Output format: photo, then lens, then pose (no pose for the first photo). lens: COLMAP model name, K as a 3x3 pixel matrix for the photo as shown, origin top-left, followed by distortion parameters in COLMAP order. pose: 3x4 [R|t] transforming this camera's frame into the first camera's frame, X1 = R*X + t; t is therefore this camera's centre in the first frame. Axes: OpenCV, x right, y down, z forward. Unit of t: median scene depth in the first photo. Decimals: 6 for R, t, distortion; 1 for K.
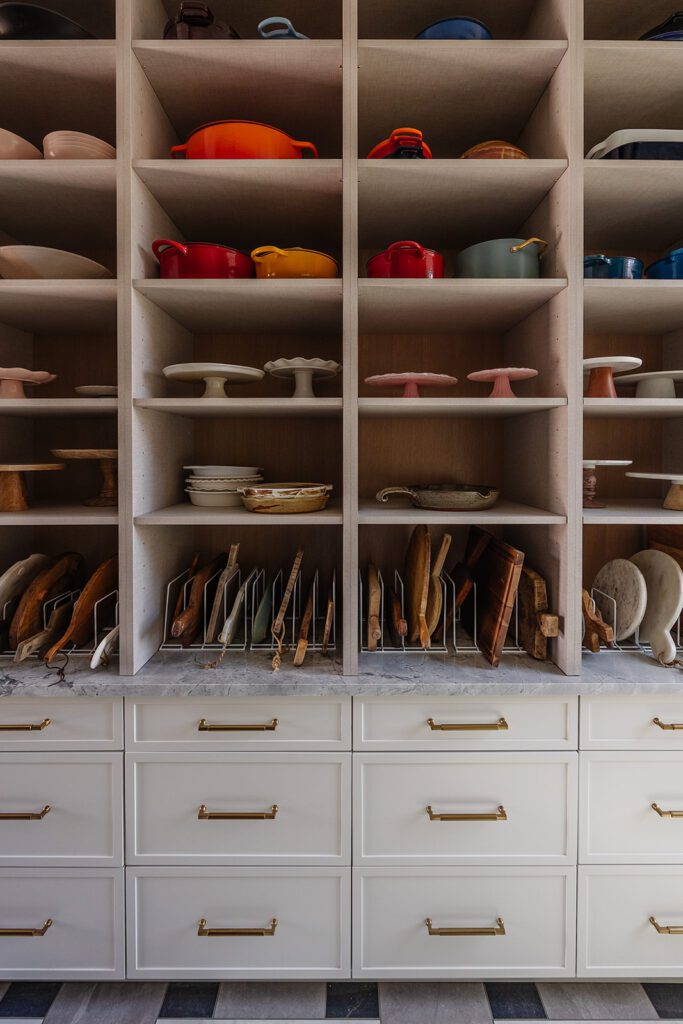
lens RADIAL K [[445.5, 0, 340.9], [0, 445.5, 532.6], [0, 0, 1]] dist [-0.003864, -0.000938]
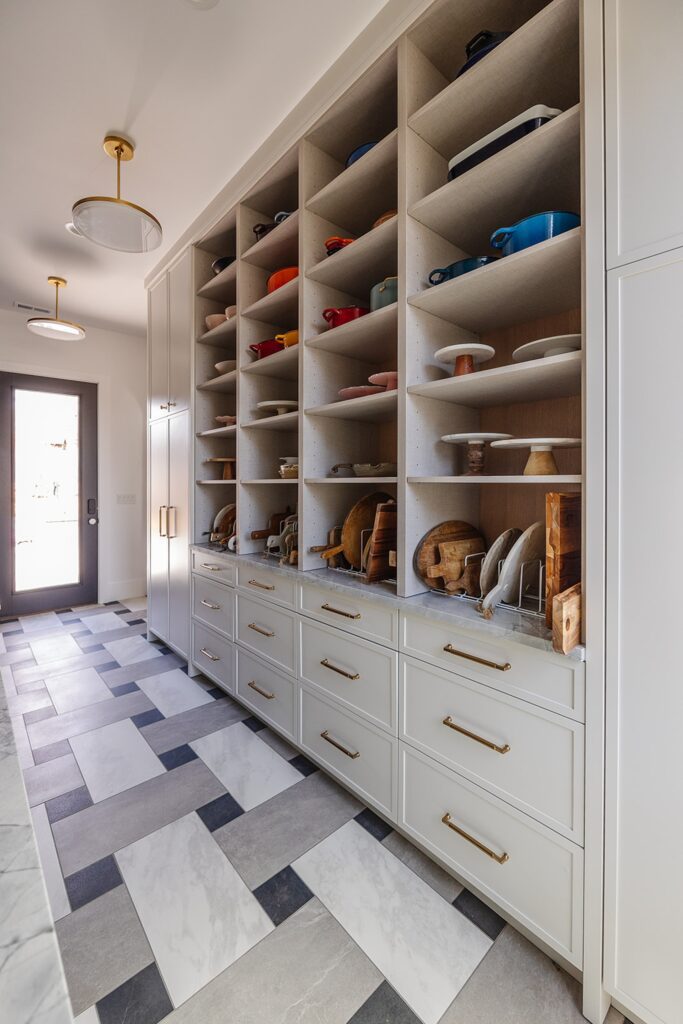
lens RADIAL K [[430.0, 0, 341.9], [0, 430.0, 483.8], [0, 0, 1]] dist [0.009857, -0.000193]
pose [[0.660386, 0.002773, -0.750921, 1.346933], [-0.014905, 0.999845, -0.009415, 0.001166], [0.750778, 0.017410, 0.660325, 0.004542]]
